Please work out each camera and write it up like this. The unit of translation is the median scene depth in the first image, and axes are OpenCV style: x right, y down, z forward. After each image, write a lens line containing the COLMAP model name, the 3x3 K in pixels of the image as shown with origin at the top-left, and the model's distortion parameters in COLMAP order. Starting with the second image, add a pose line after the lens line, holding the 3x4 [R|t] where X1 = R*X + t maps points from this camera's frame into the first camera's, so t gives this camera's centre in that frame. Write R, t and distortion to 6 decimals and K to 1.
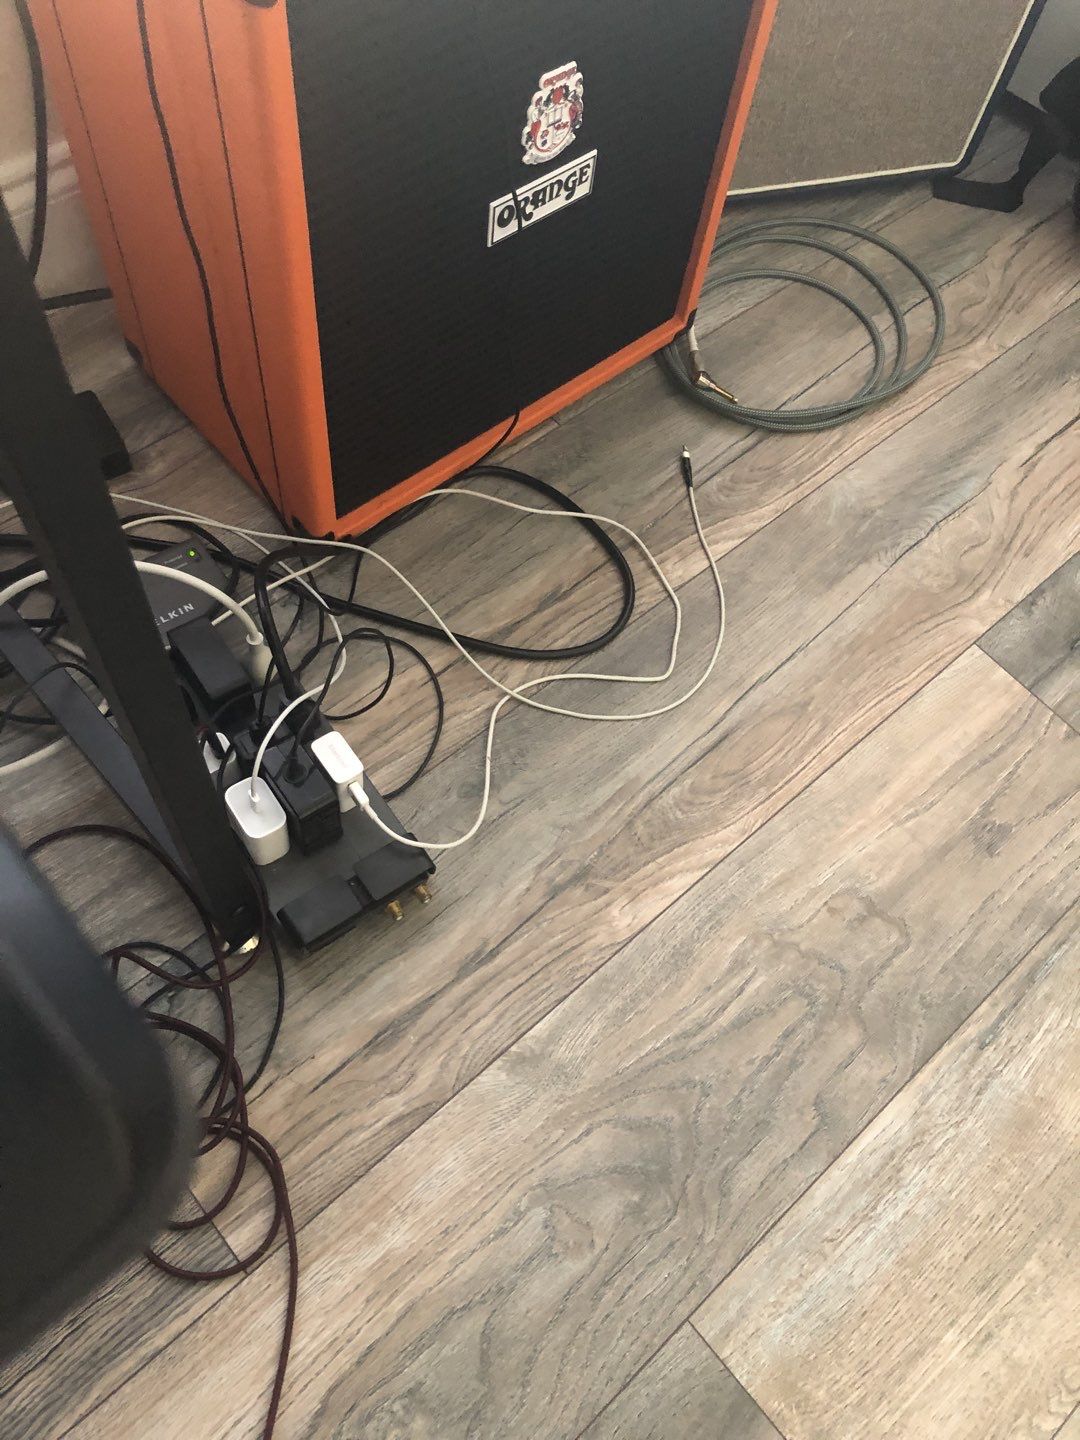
lens RADIAL K [[1172.0, 0, 545.0], [0, 1172.0, 709.7], [0, 0, 1]] dist [0.020974, -0.027970]
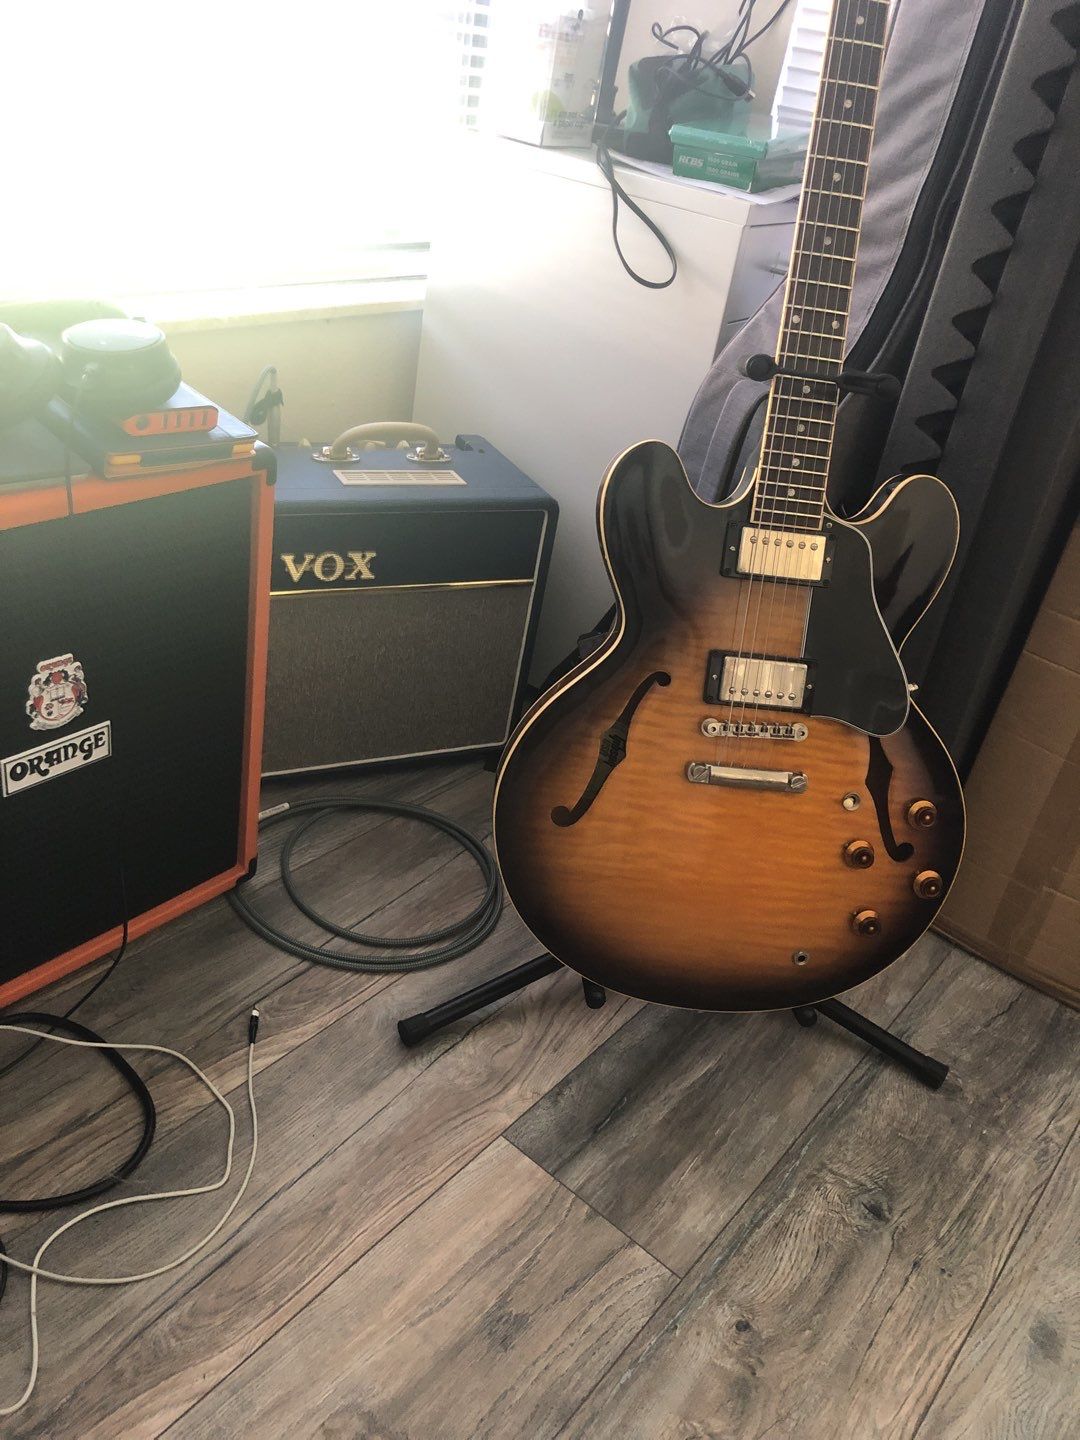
lens RADIAL K [[1172.0, 0, 551.9], [0, 1172.0, 710.7], [0, 0, 1]] dist [0.020974, -0.027970]
pose [[0.981761, -0.023713, 0.188636, 0.228795], [0.111954, 0.874031, -0.472796, 0.117692], [-0.153662, 0.485291, 0.860744, -0.096861]]
